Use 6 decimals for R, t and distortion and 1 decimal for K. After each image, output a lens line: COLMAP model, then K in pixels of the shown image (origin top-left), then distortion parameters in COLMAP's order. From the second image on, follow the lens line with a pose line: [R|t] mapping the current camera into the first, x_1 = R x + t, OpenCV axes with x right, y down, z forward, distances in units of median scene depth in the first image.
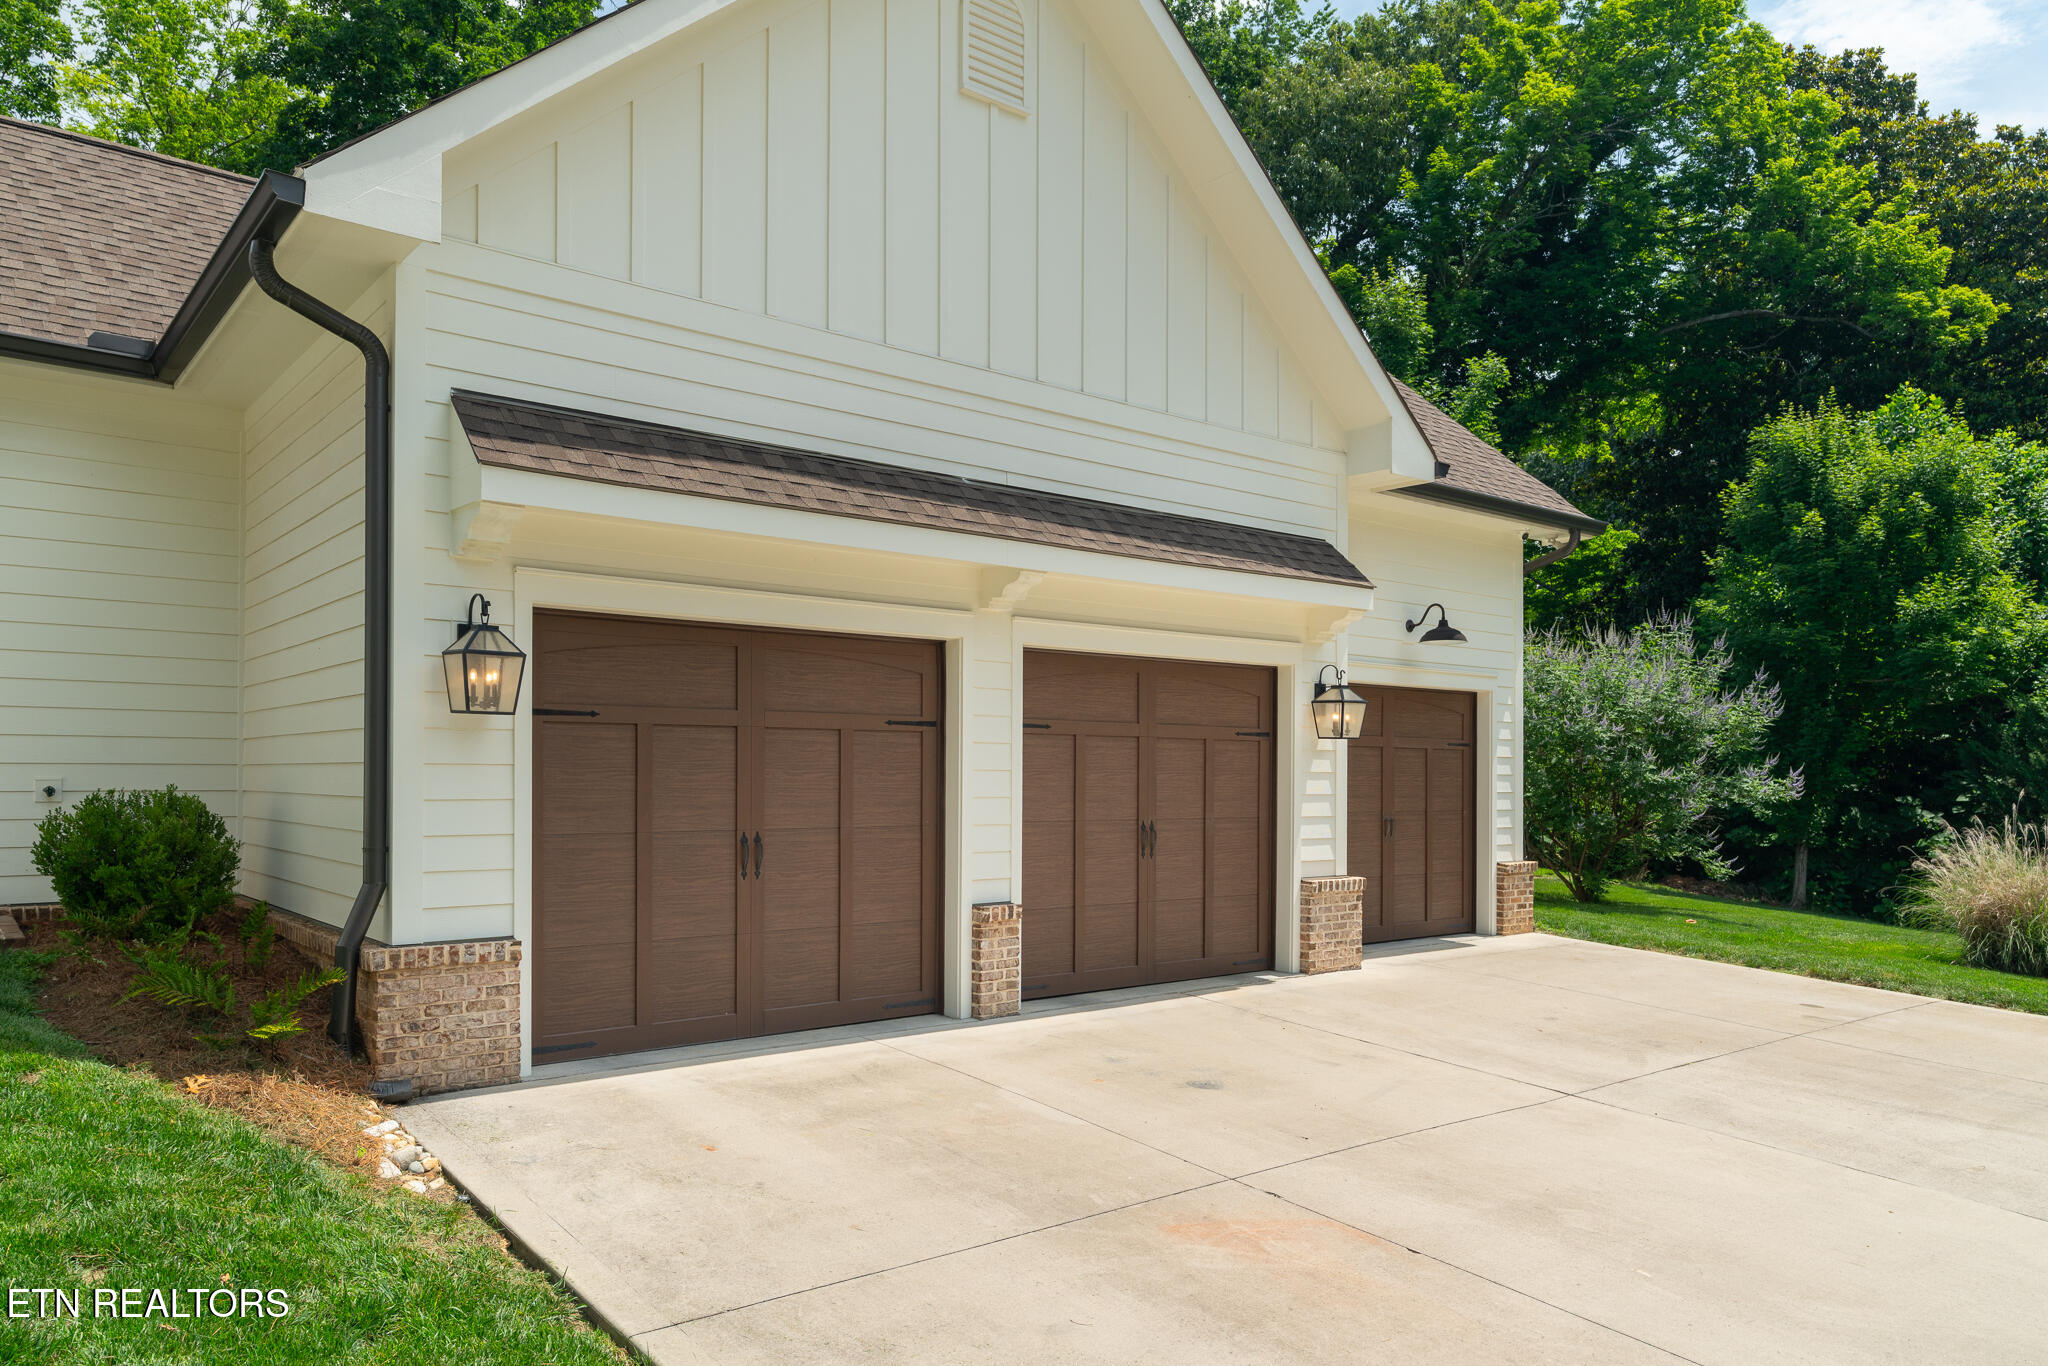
lens RADIAL K [[1377.9, 0, 1025.4], [0, 1377.9, 765.4], [0, 0, 1]] dist [0.000674, 0.008540]
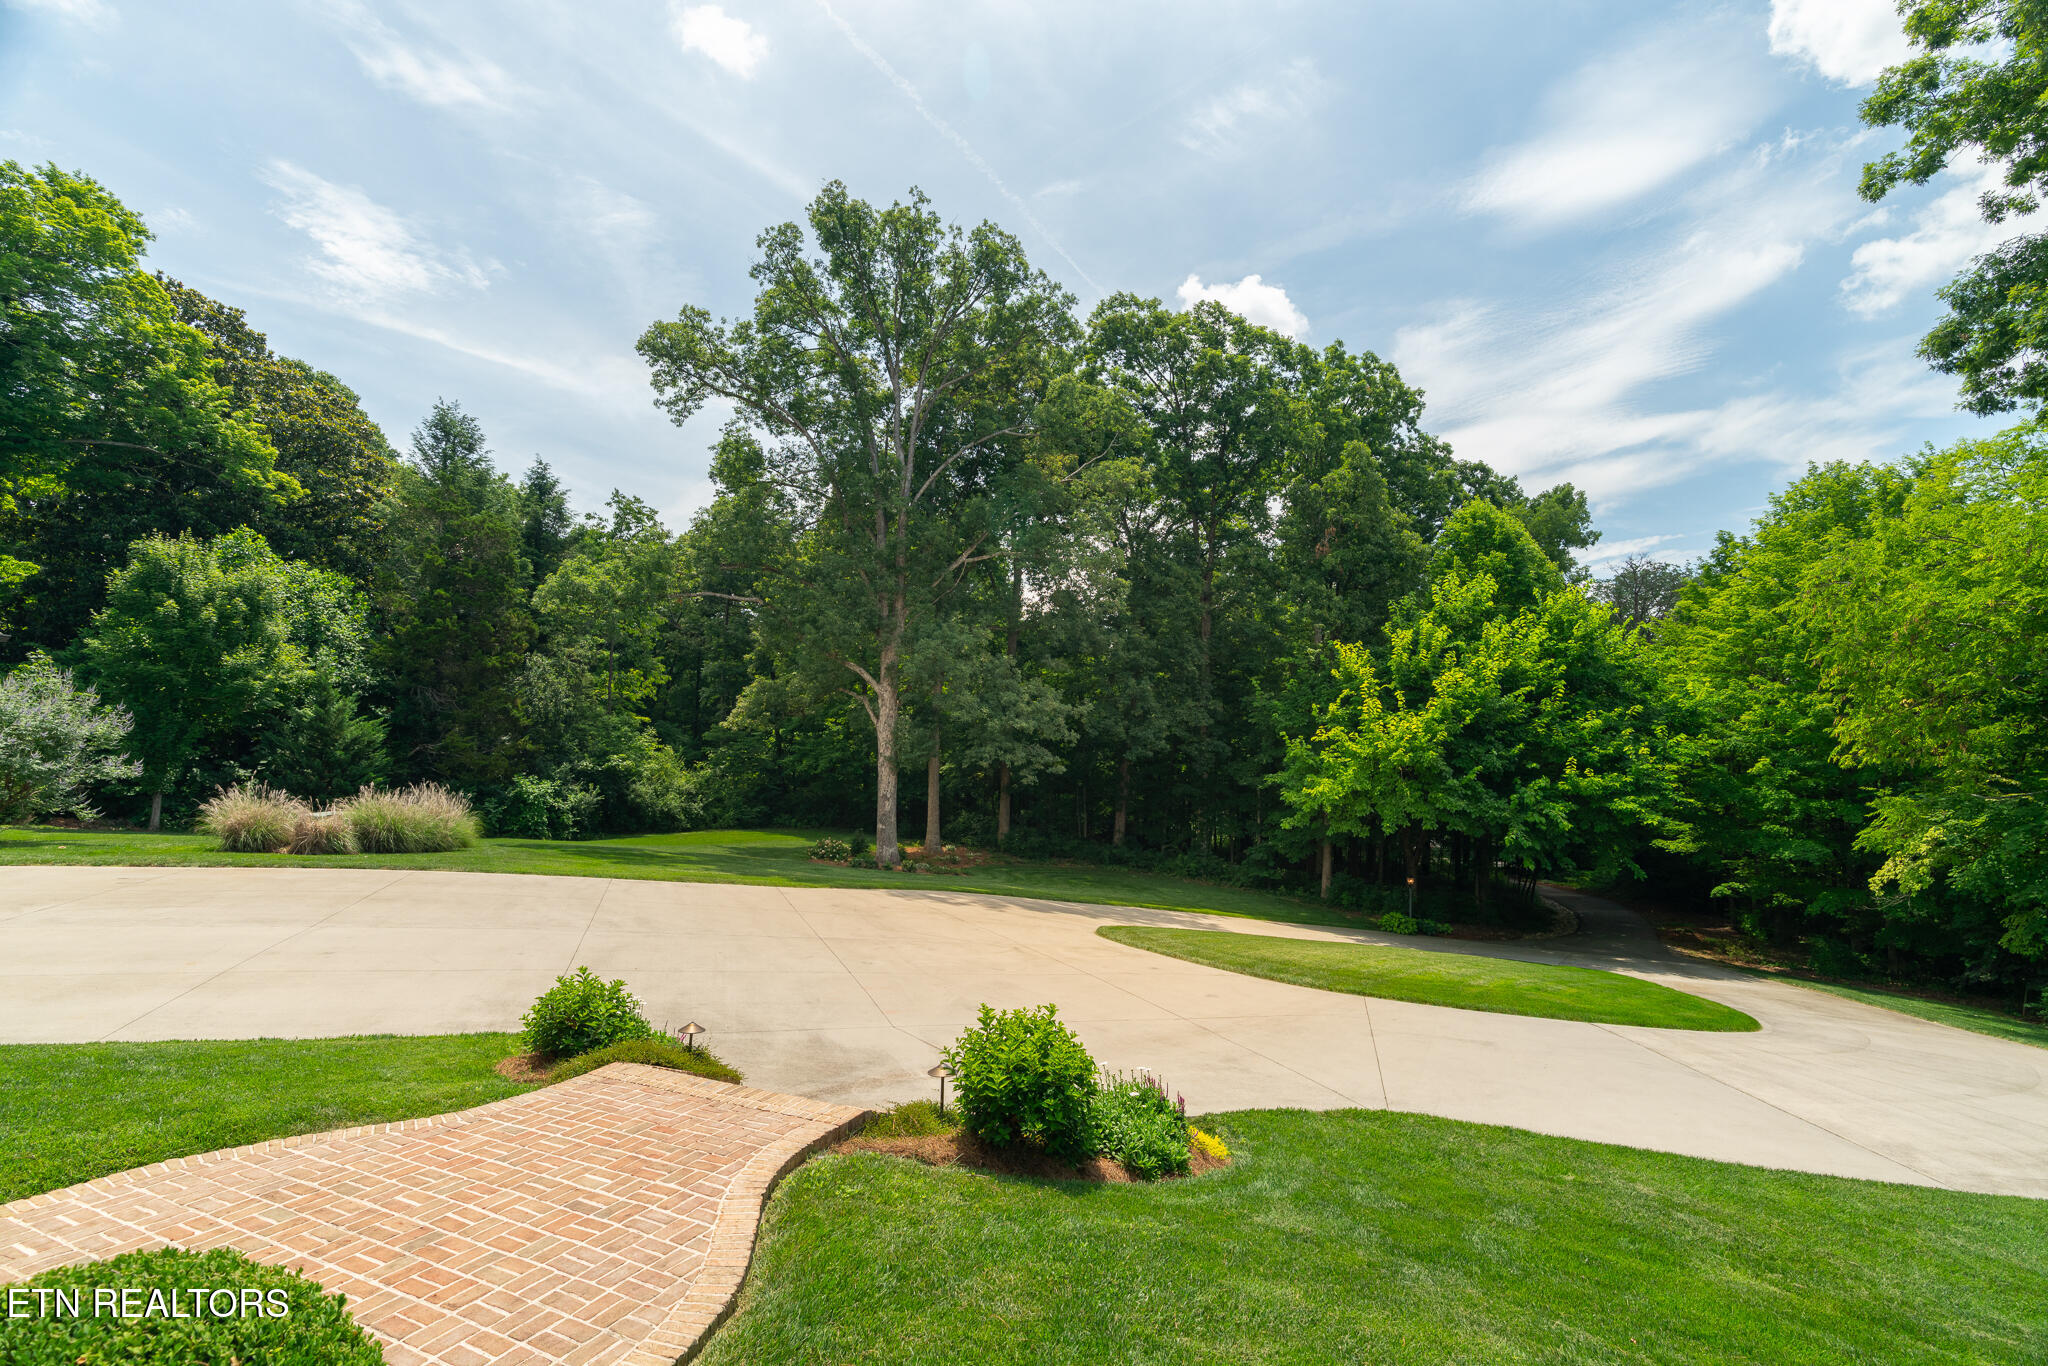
lens RADIAL K [[913.9, 0, 1026.2], [0, 913.9, 685.8], [0, 0, 1]] dist [-0.003801, 0.000177]
pose [[0.318043, 0.038528, 0.947293, -0.163665], [-0.007708, 0.999246, -0.038053, -0.040651], [-0.948045, 0.004800, 0.318100, -0.373498]]
